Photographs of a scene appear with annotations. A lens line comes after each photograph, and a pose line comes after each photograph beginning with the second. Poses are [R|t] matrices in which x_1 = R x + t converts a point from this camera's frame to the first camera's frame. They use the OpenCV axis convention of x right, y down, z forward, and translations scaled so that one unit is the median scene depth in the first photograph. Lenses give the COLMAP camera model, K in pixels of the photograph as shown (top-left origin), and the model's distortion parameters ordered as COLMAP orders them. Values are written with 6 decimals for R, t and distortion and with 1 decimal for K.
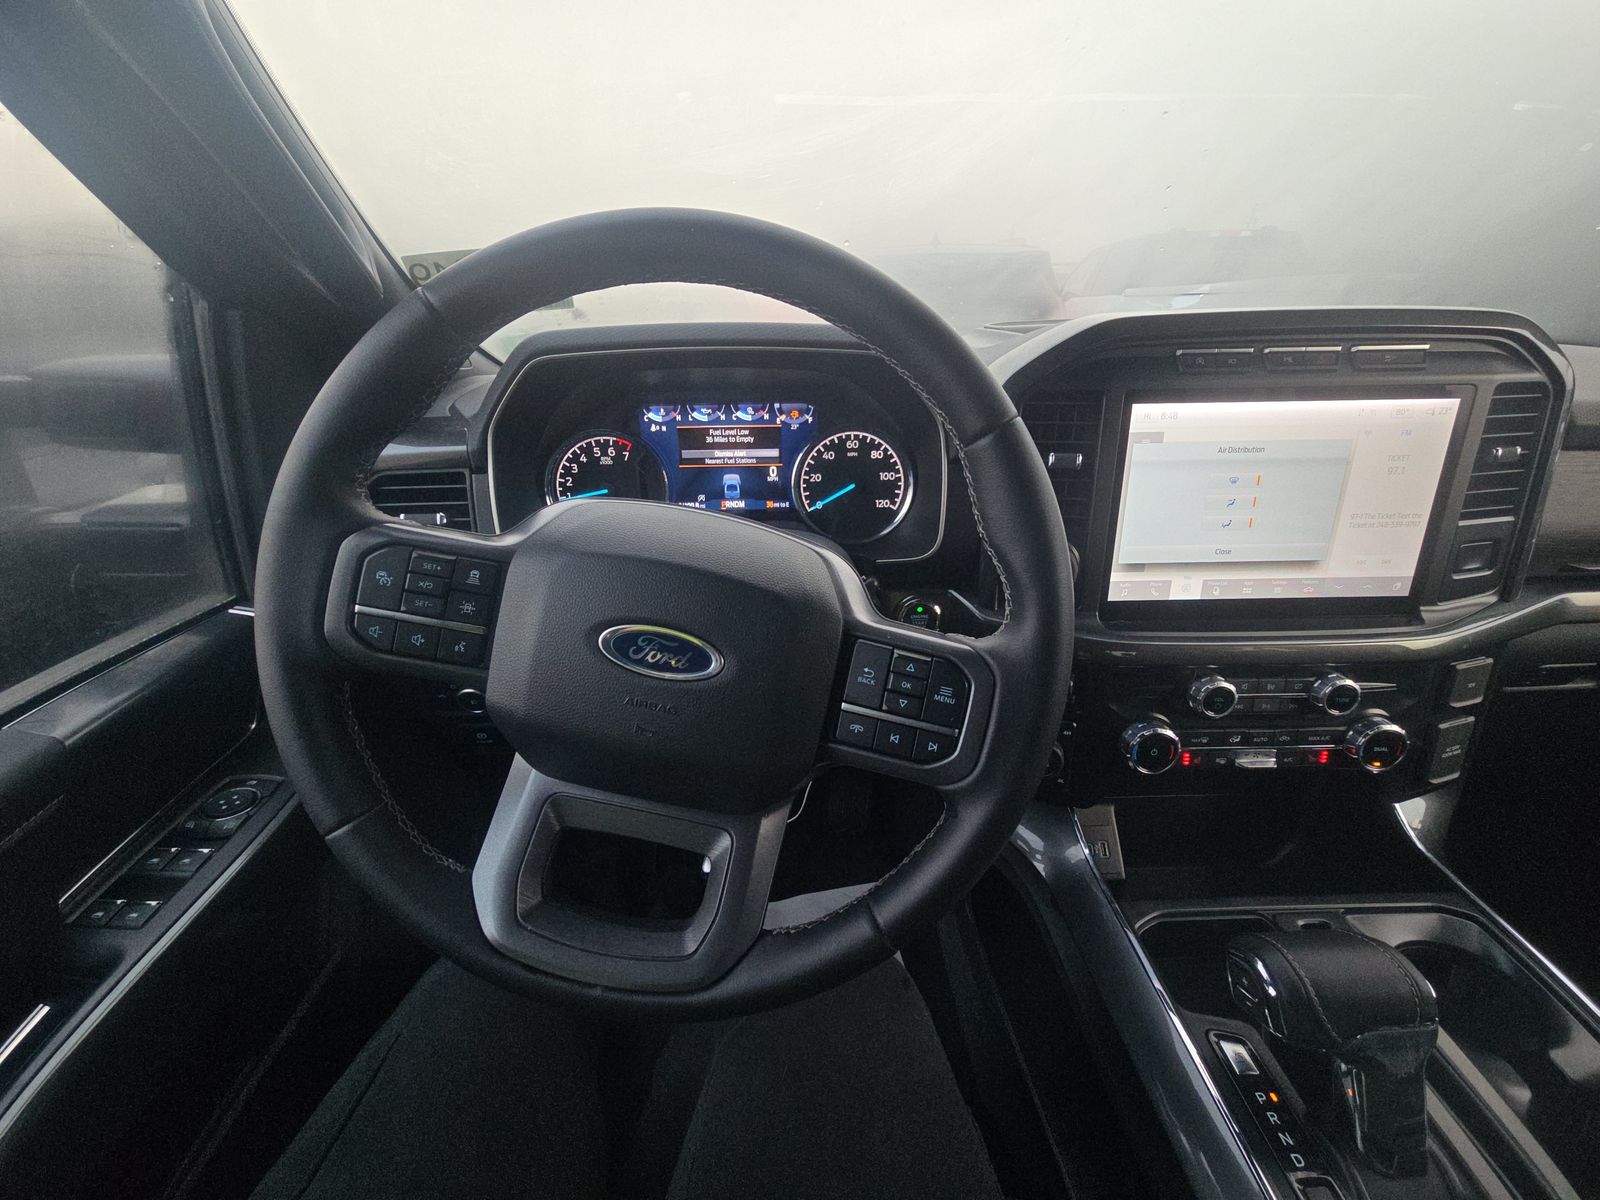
lens RADIAL K [[656.0, 0, 800.0], [0, 656.0, 600.0], [0, 0, 1]] dist [-0.000353, 0.000002]
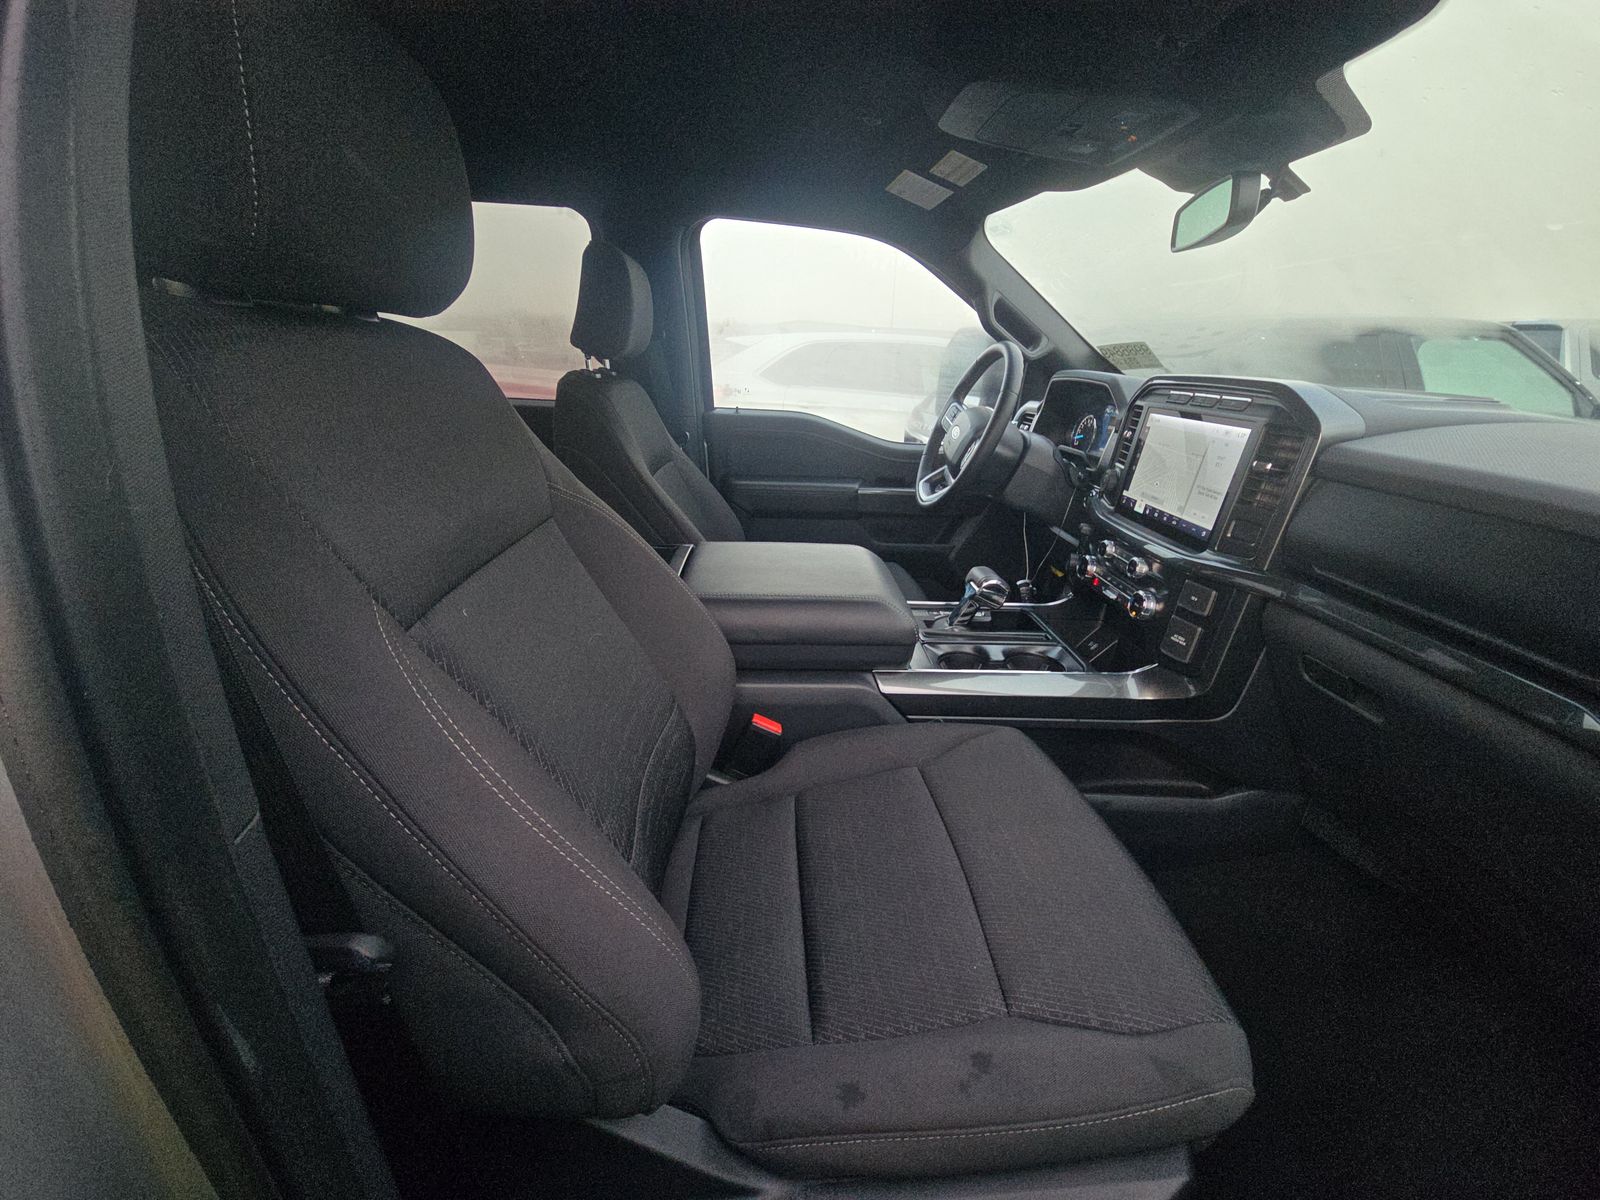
lens RADIAL K [[656.0, 0, 800.0], [0, 656.0, 600.0], [0, 0, 1]] dist [-0.000353, 0.000002]
pose [[0.012974, 0.362922, -0.931729, 2.596642], [-0.416809, 0.848956, 0.324876, 0.010086], [0.908902, 0.384138, 0.162283, -0.164924]]
